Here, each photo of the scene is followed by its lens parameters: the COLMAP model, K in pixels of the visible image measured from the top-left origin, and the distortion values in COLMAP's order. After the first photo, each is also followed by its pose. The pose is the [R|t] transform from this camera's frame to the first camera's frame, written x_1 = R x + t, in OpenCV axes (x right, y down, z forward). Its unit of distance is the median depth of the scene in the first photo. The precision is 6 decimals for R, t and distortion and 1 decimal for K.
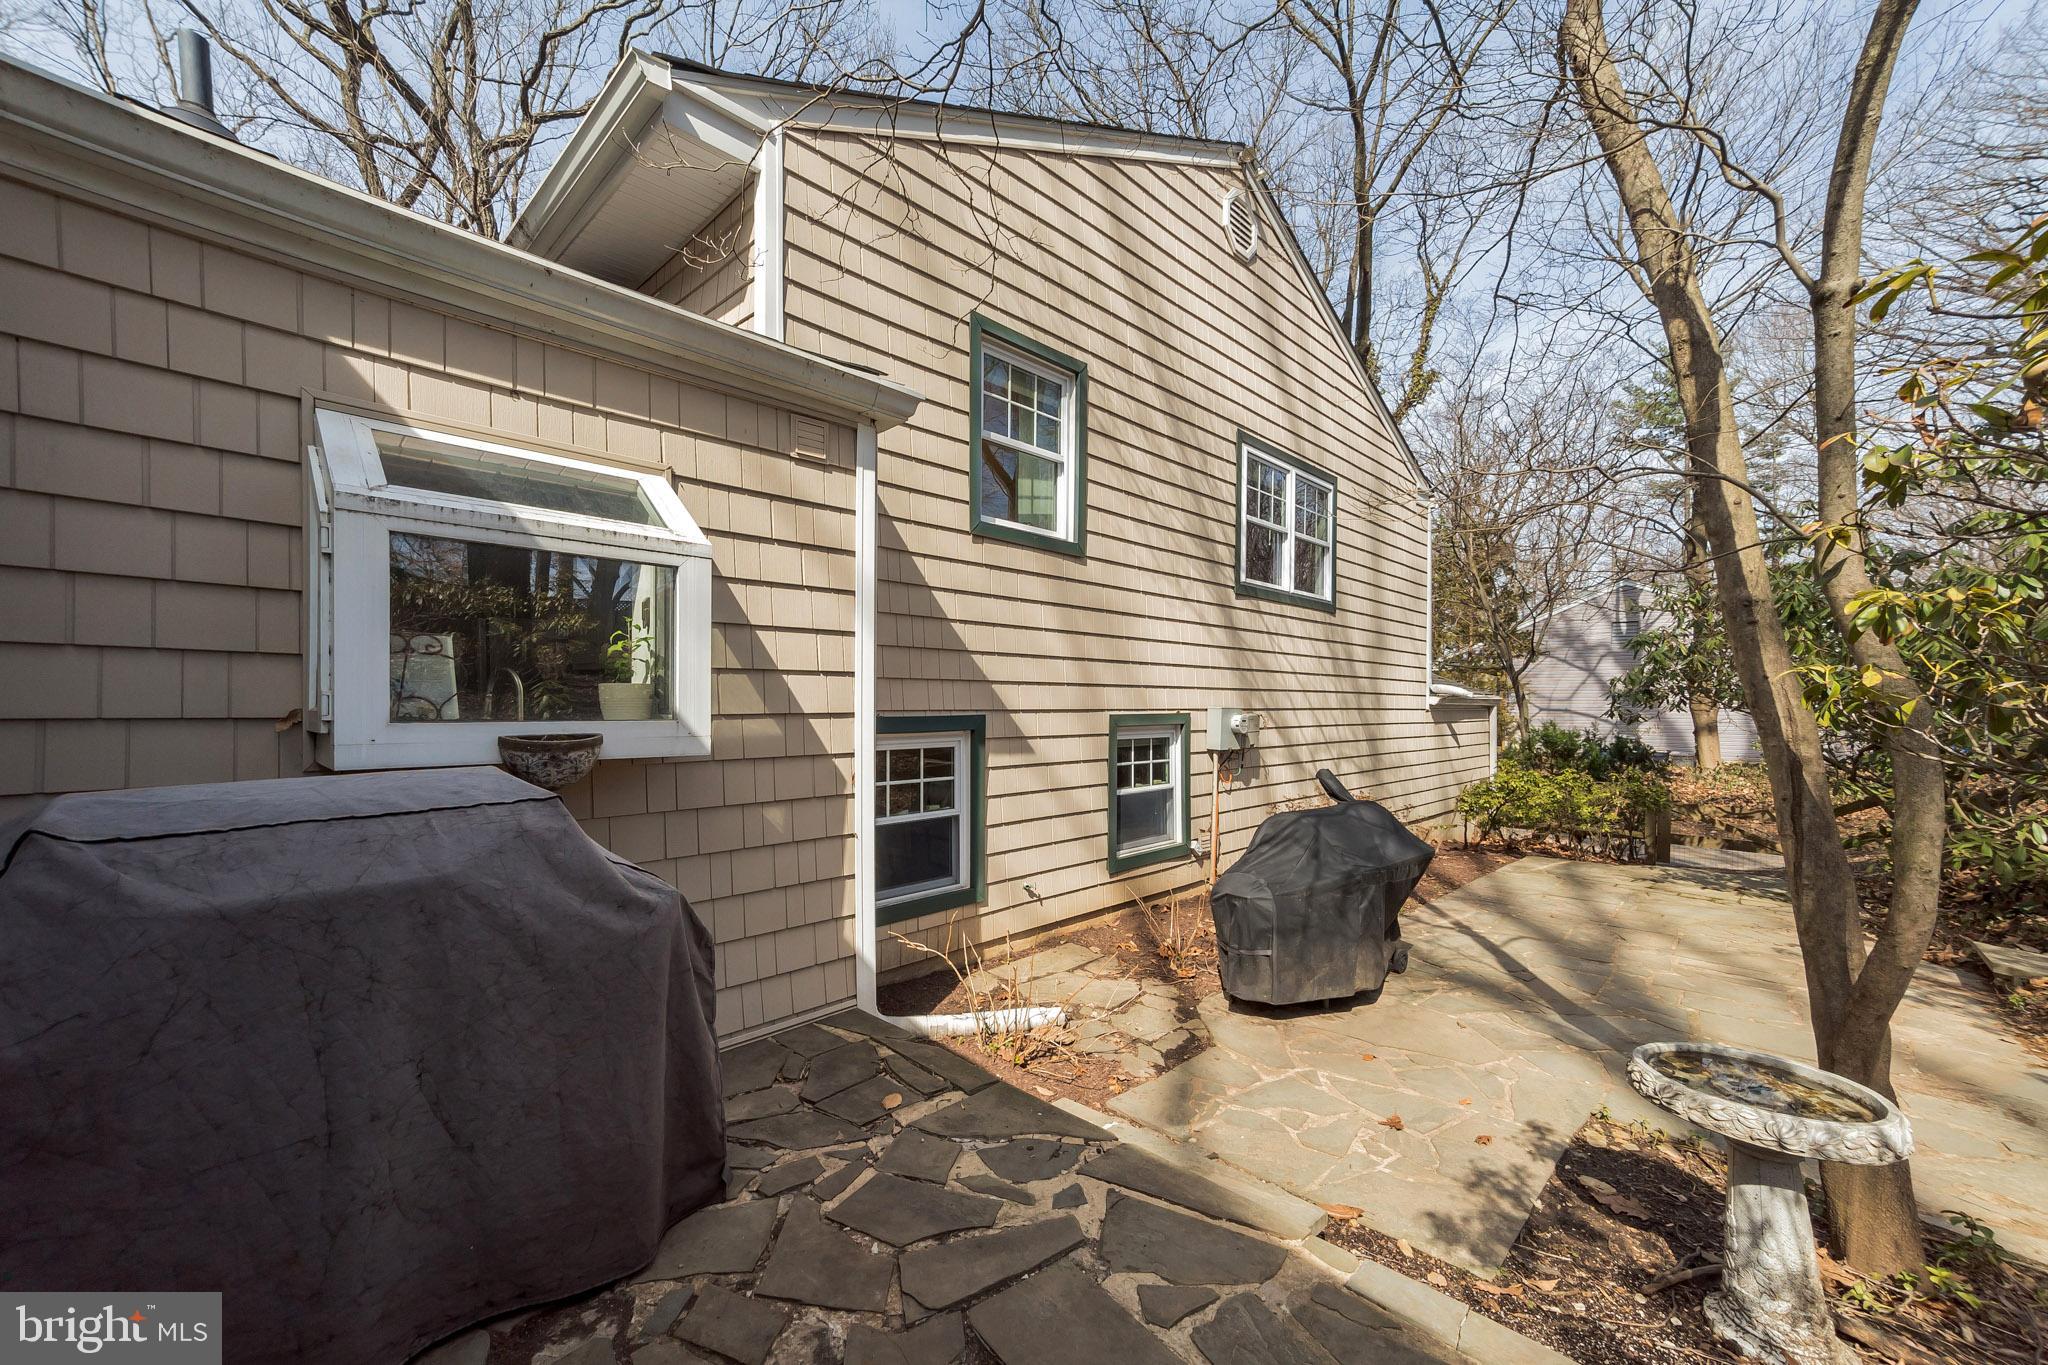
lens RADIAL K [[807.3, 0, 1023.4], [0, 807.3, 683.1], [0, 0, 1]] dist [0.000357, 0.000027]
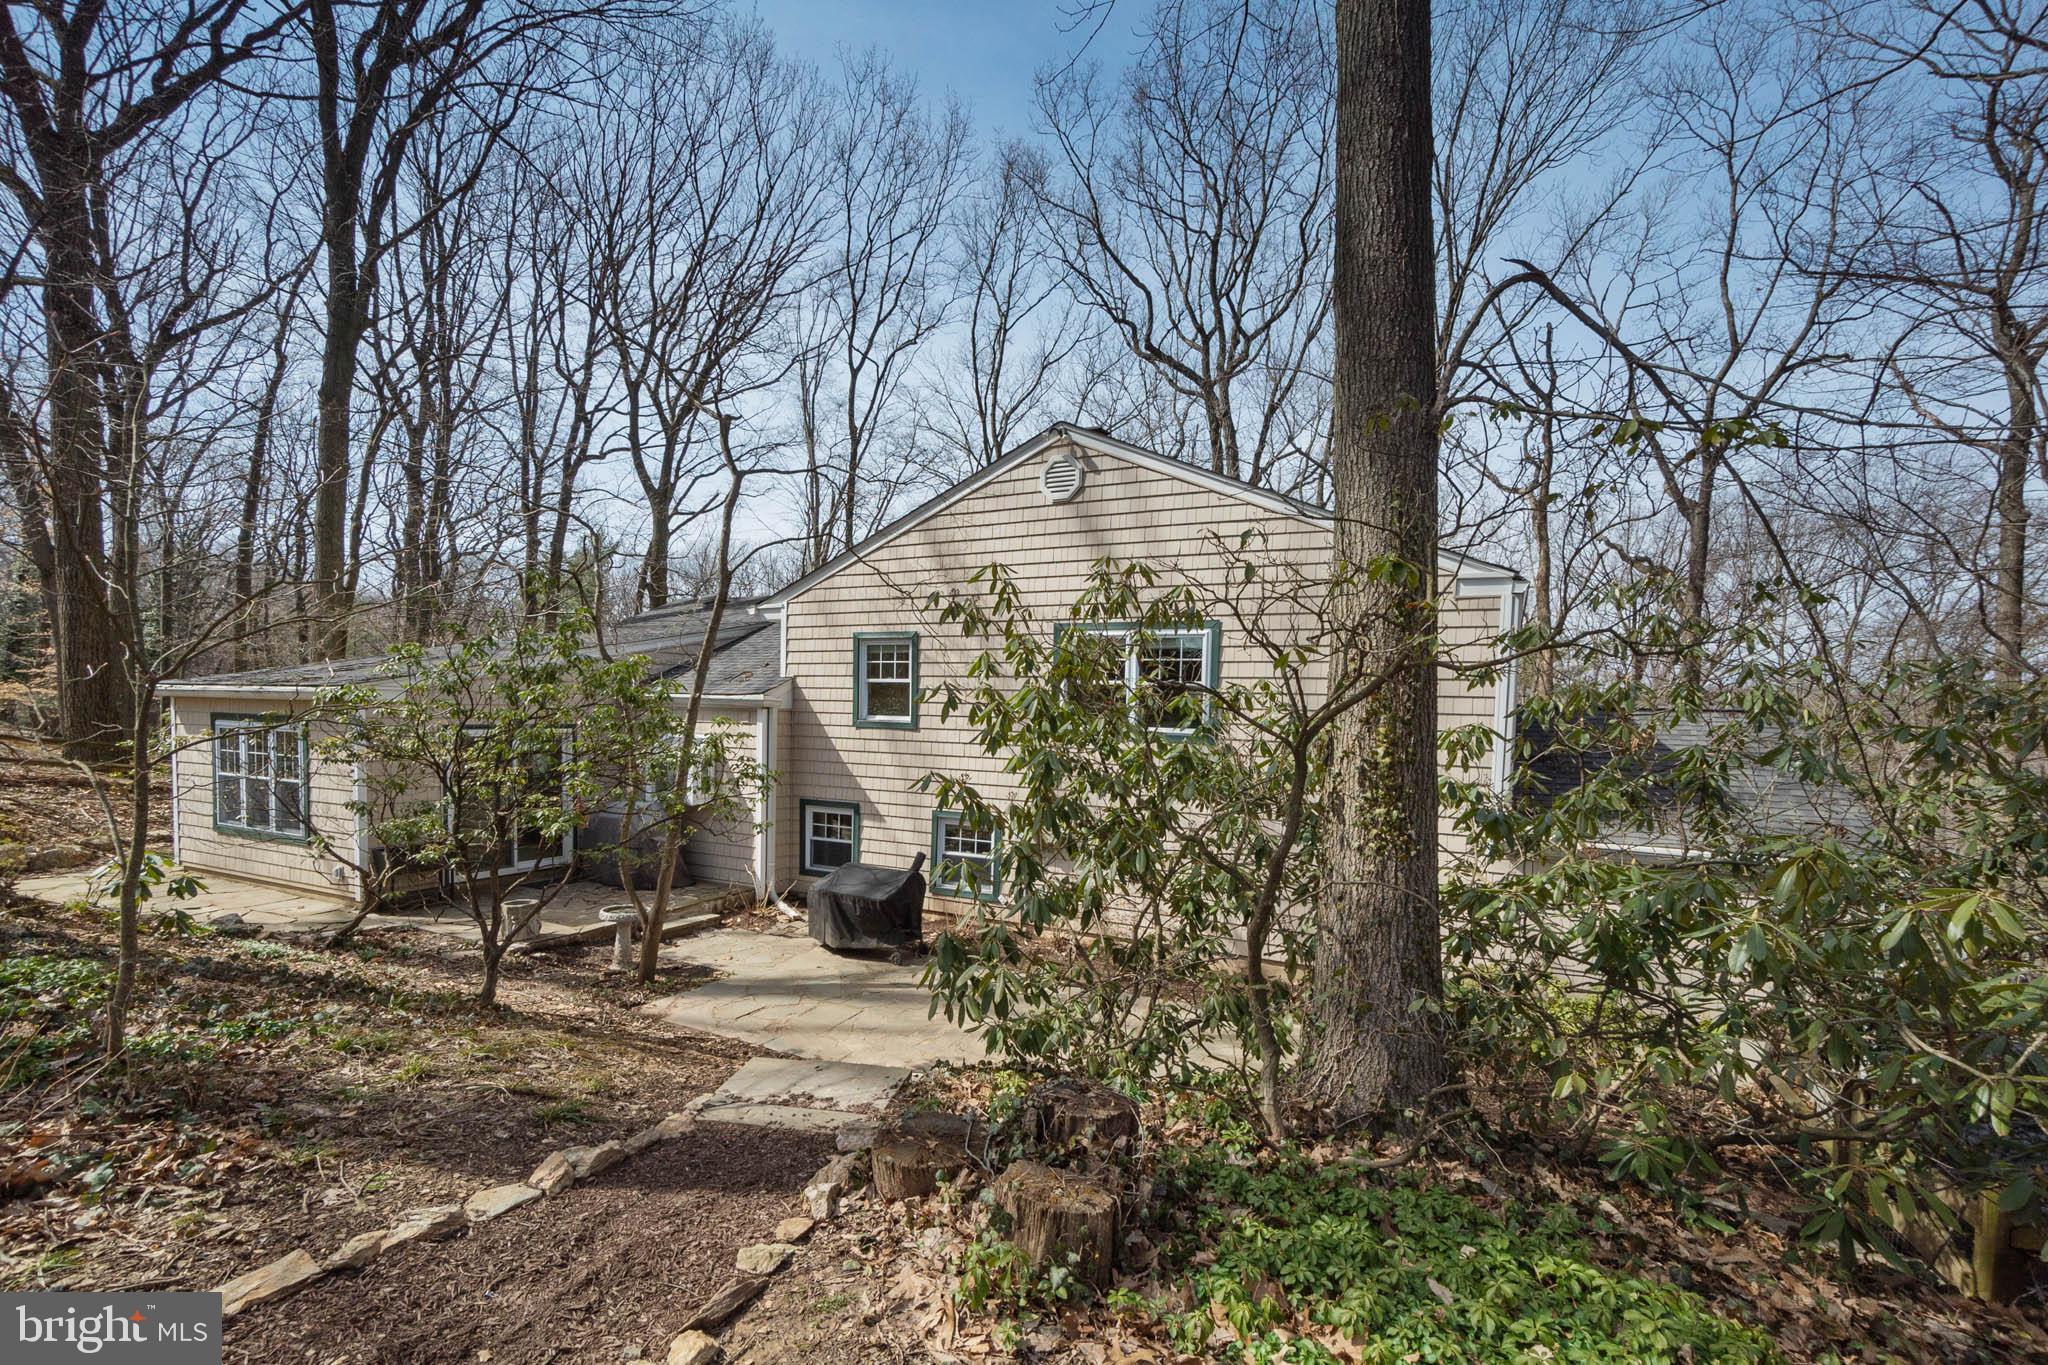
lens RADIAL K [[904.3, 0, 1026.4], [0, 904.3, 698.3], [0, 0, 1]] dist [-0.000591, -0.000013]
pose [[0.298019, -0.005288, -0.954545, 2.312659], [-0.001417, 0.999981, -0.005982, -0.221286], [0.954559, 0.003135, 0.298006, 0.609051]]
